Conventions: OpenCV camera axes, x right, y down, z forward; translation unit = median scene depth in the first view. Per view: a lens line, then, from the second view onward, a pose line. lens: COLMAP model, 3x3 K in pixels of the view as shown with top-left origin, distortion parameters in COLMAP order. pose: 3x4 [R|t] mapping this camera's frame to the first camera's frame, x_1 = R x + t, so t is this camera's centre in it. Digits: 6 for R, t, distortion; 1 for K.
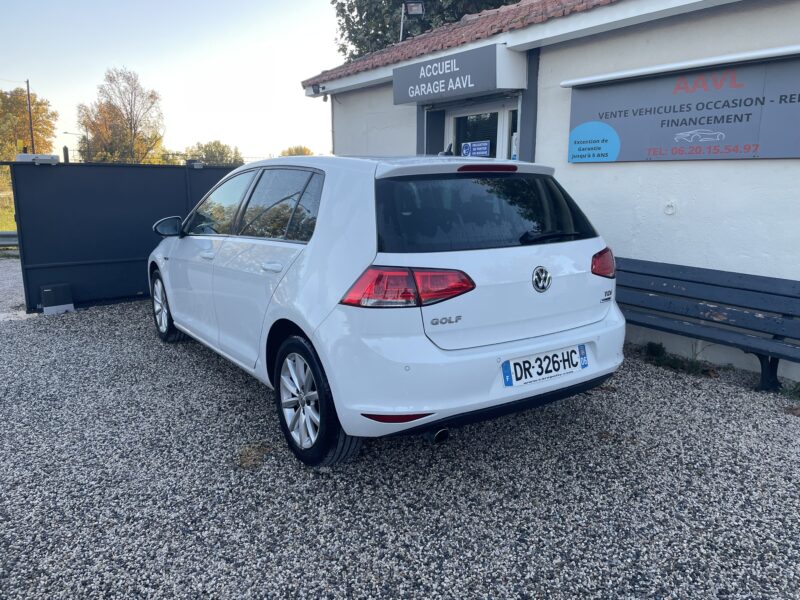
lens RADIAL K [[601.1, 0, 405.8], [0, 601.1, 299.7], [0, 0, 1]] dist [0.082915, -0.093917]
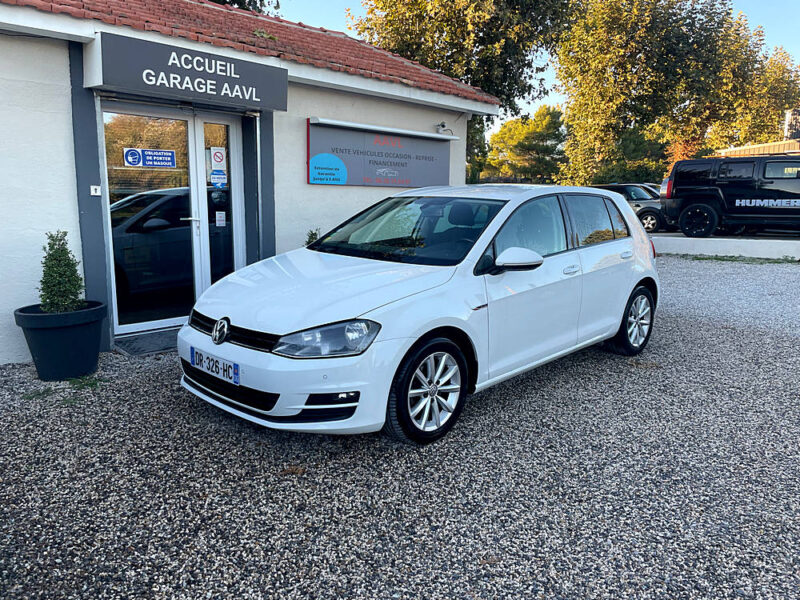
lens RADIAL K [[601.1, 0, 401.7], [0, 601.1, 296.3], [0, 0, 1]] dist [0.082915, -0.093917]
pose [[-0.194674, -0.170607, 0.965917, -1.870139], [0.179285, 0.961978, 0.206045, -0.432366], [-0.964344, 0.213286, -0.156685, 2.037683]]
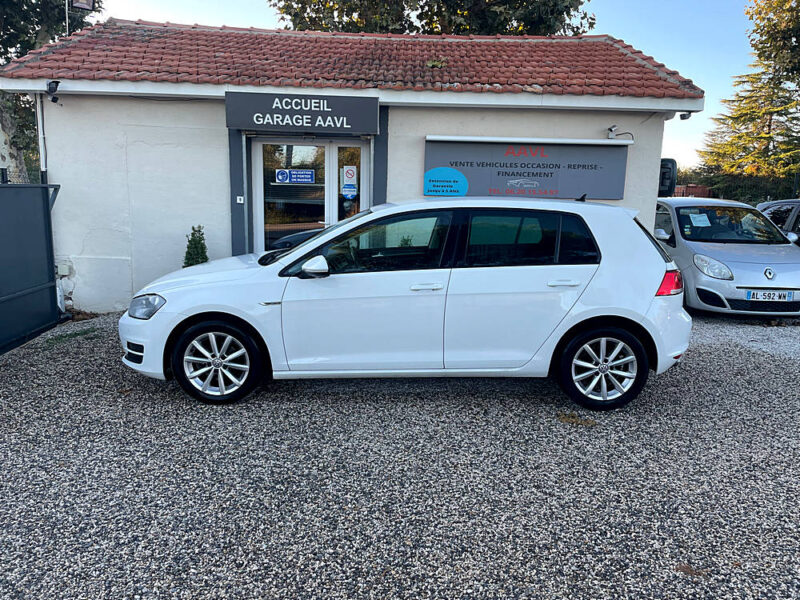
lens RADIAL K [[601.1, 0, 405.0], [0, 601.1, 302.5], [0, 0, 1]] dist [0.082915, -0.093917]
pose [[0.561181, -0.139120, 0.815917, -1.690375], [0.142184, 0.987323, 0.070553, -0.174817], [-0.815389, 0.076417, 0.573848, 0.548583]]
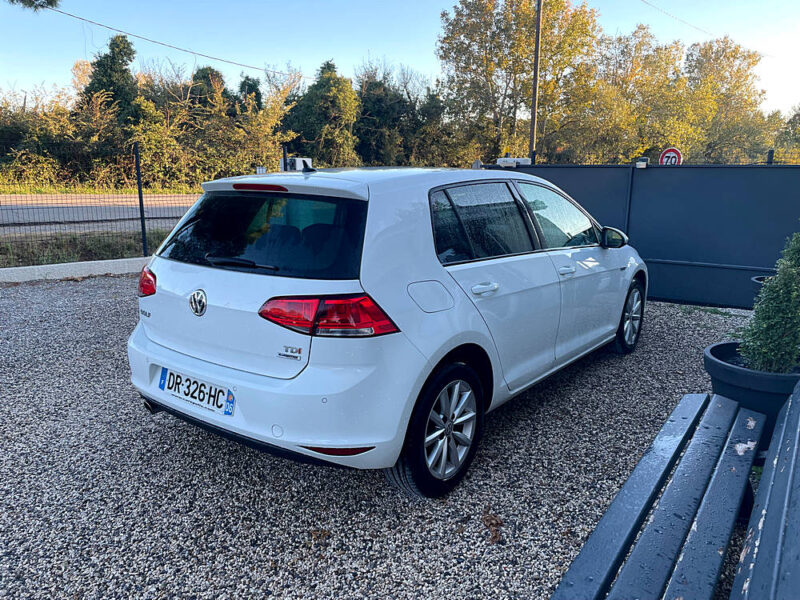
lens RADIAL K [[601.1, 0, 396.7], [0, 601.1, 295.1], [0, 0, 1]] dist [0.082915, -0.093917]
pose [[0.325907, 0.200734, -0.923846, 1.180603], [-0.188373, 0.971392, 0.144613, -0.237422], [0.926445, 0.126897, 0.354396, 0.907616]]
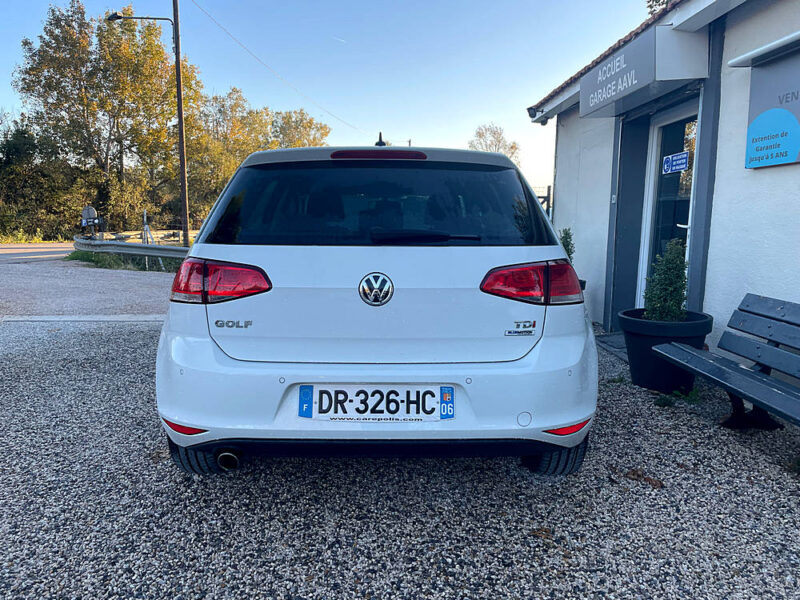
lens RADIAL K [[601.1, 0, 398.9], [0, 601.1, 297.0], [0, 0, 1]] dist [0.082915, -0.093917]
pose [[0.833382, 0.075380, -0.547532, 0.641549], [-0.116738, 0.992313, -0.041069, 0.004445], [0.540228, 0.098144, 0.835776, 0.359182]]
